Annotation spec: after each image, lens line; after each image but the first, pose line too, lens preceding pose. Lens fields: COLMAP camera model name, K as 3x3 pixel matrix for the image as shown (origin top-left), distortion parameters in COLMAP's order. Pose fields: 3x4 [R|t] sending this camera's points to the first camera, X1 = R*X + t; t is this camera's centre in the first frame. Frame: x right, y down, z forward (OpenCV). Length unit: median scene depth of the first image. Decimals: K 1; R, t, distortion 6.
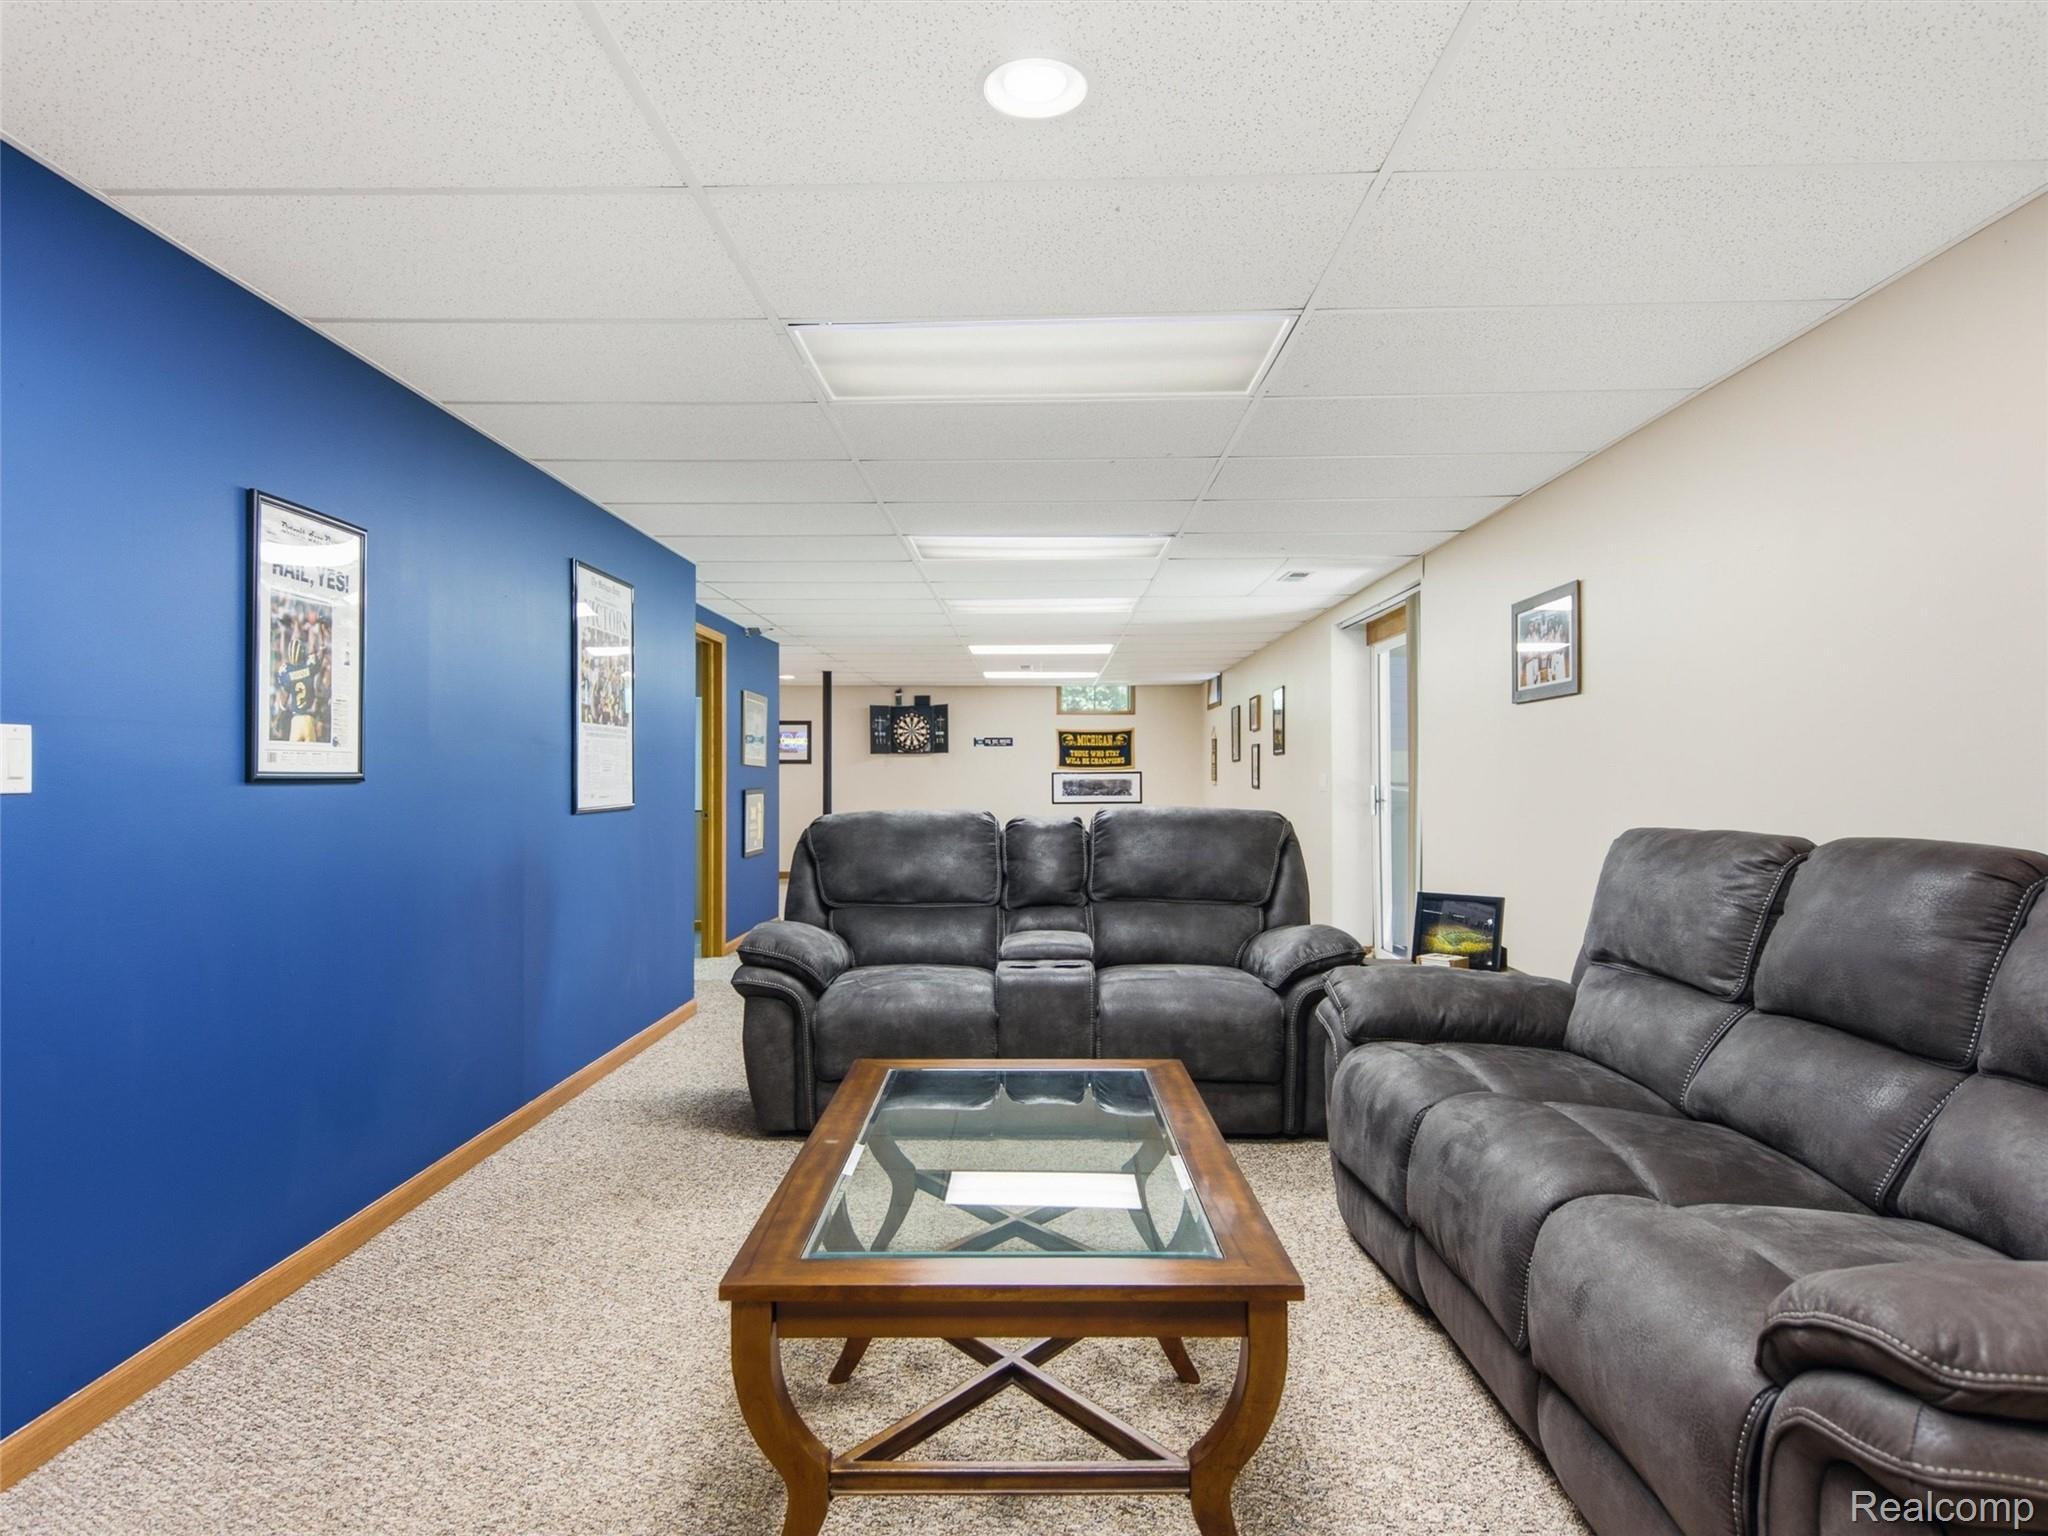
lens RADIAL K [[1198.1, 0, 1015.6], [0, 1198.1, 764.4], [0, 0, 1]] dist [0.046549, -0.006042]
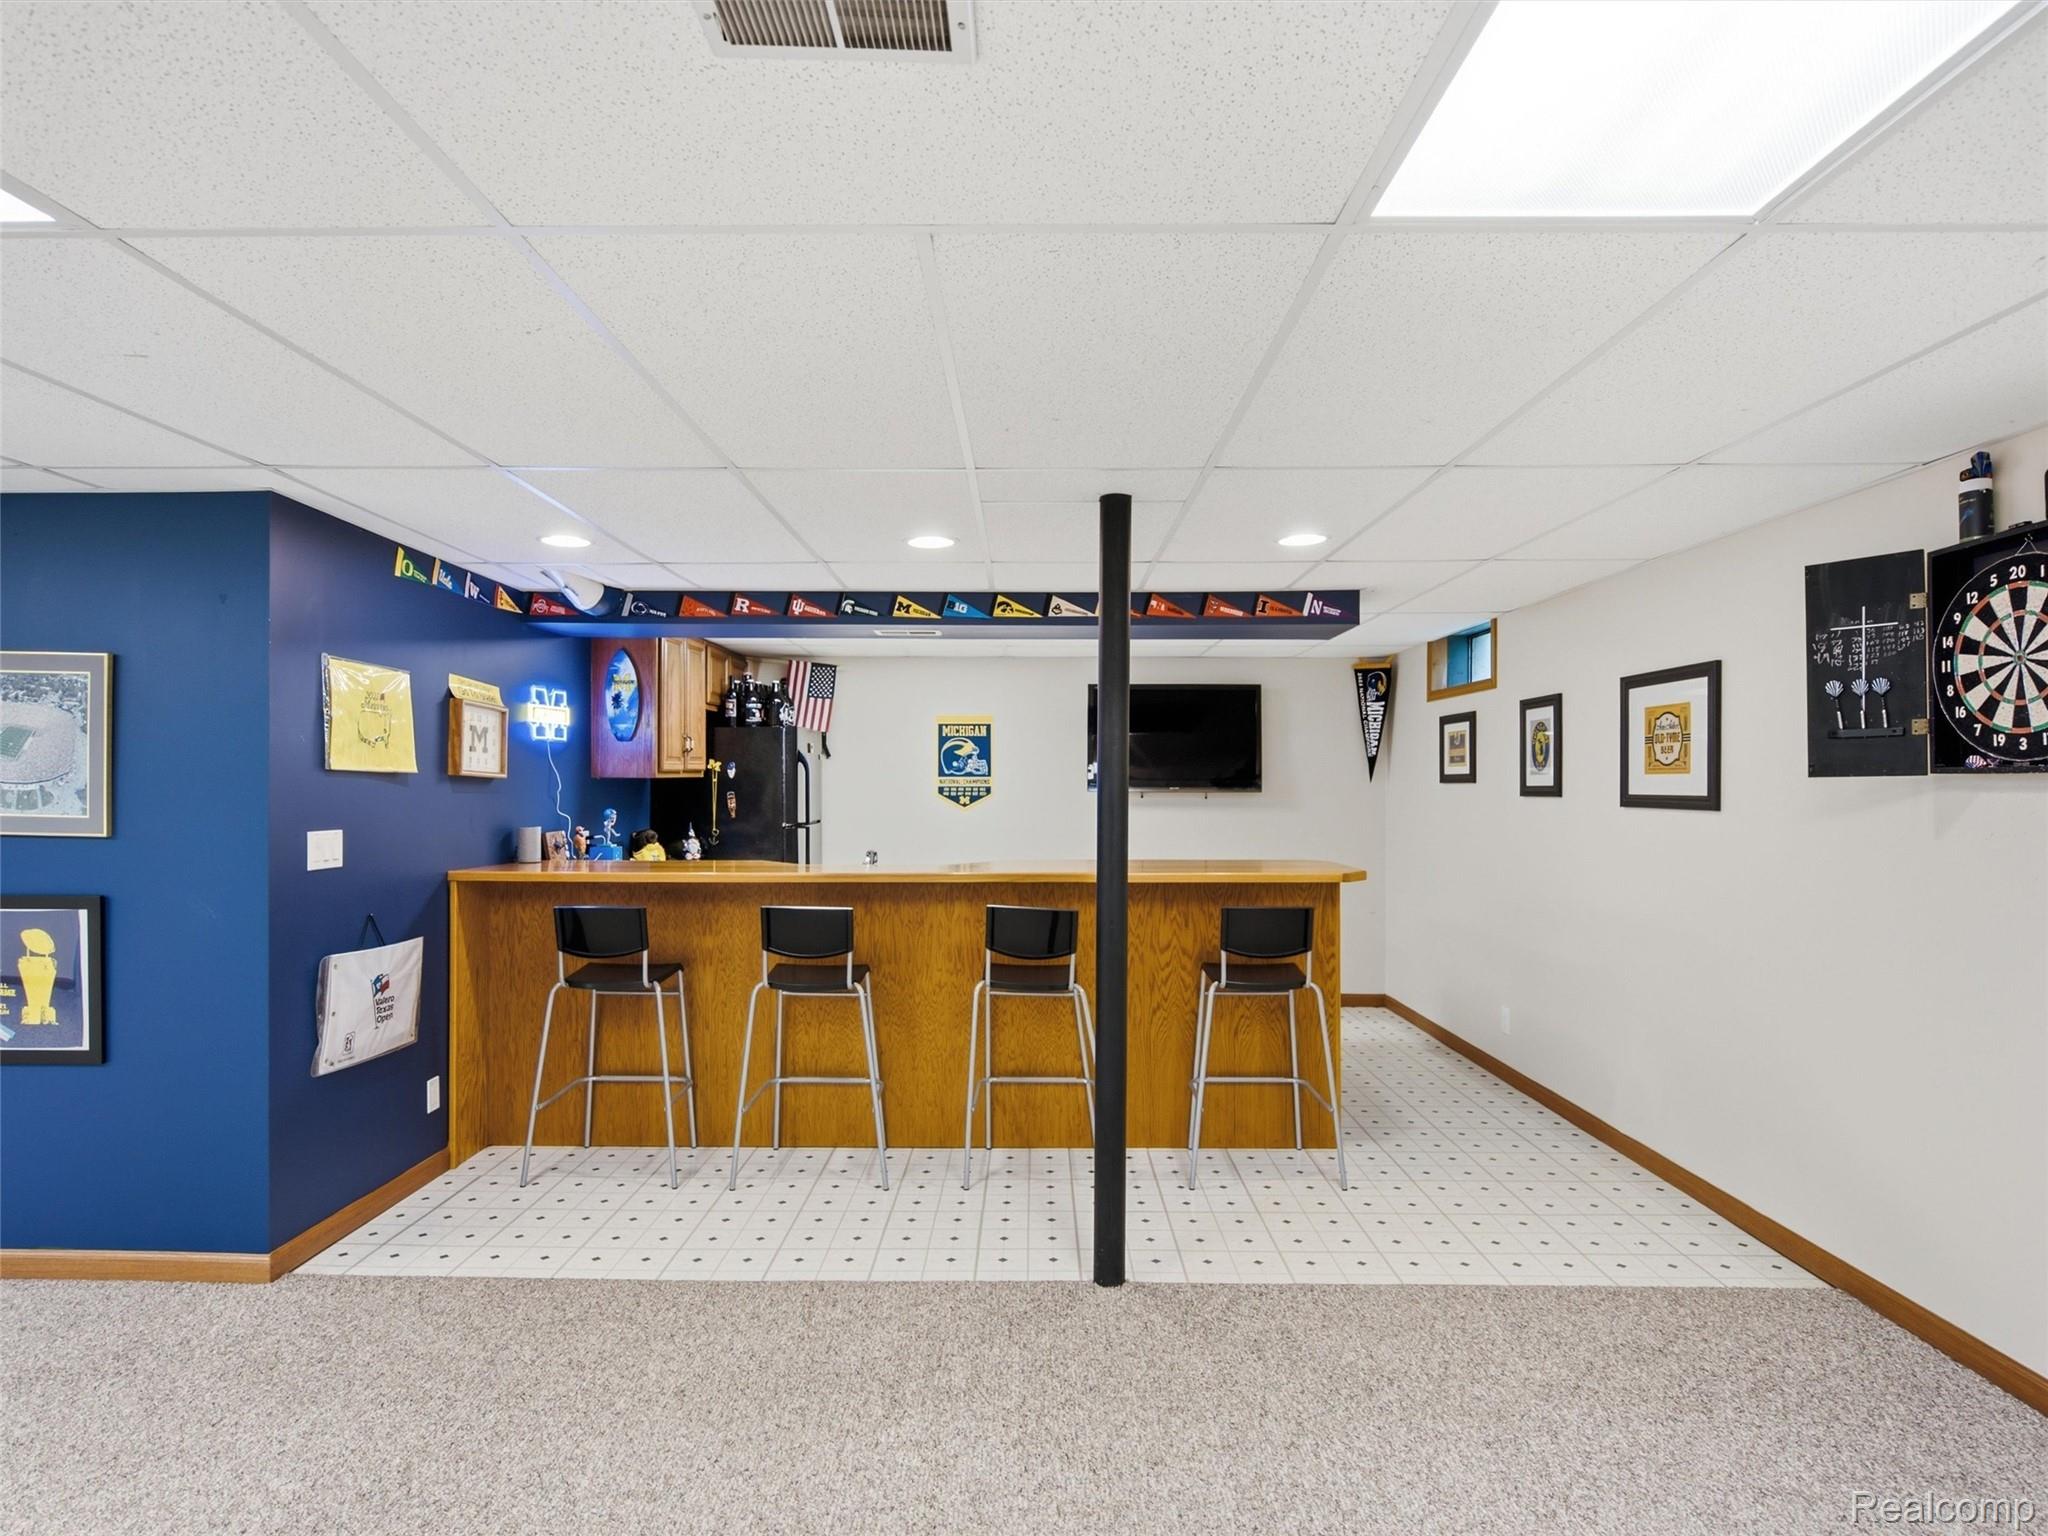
lens RADIAL K [[1113.5, 0, 1028.6], [0, 1113.5, 769.8], [0, 0, 1]] dist [0.017045, -0.004471]
pose [[0.031228, -0.011736, -0.999443, 0.094115], [0.002348, 0.999929, -0.011668, -0.008242], [0.999510, -0.001982, 0.031253, 0.883339]]
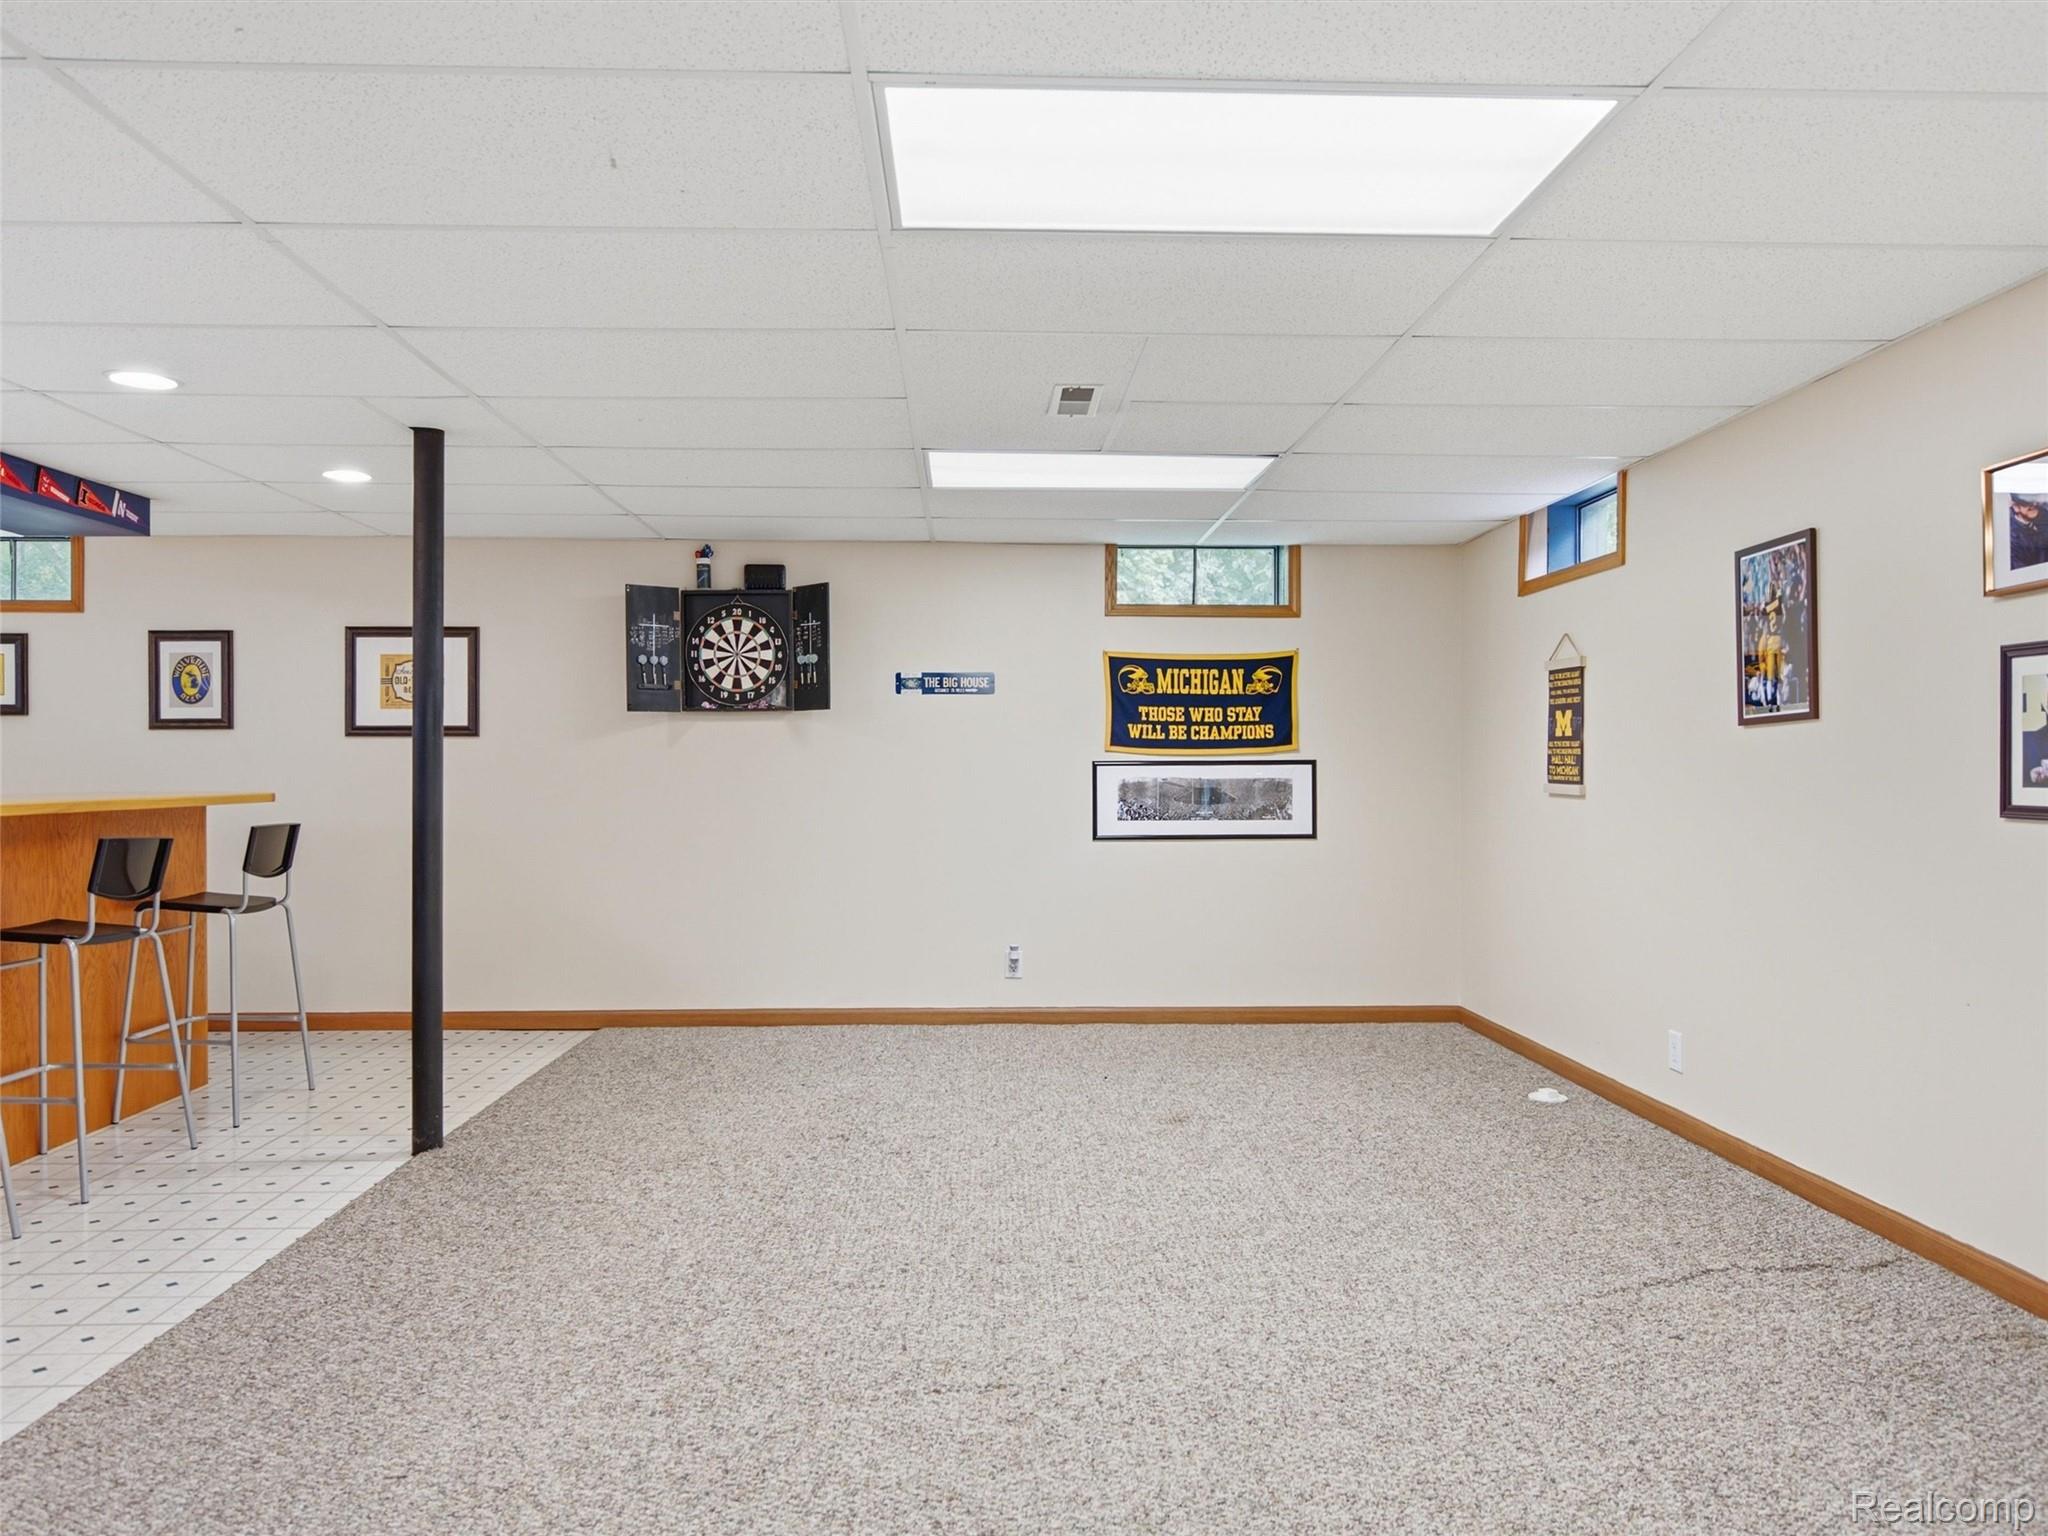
lens RADIAL K [[1269.6, 0, 1017.3], [0, 1269.6, 771.6], [0, 0, 1]] dist [-0.043961, -0.000751]
pose [[0.997996, 0.003168, 0.063191, -0.022679], [-0.003519, 0.999979, 0.005455, 0.008437], [-0.063173, -0.005667, 0.997987, 0.617188]]
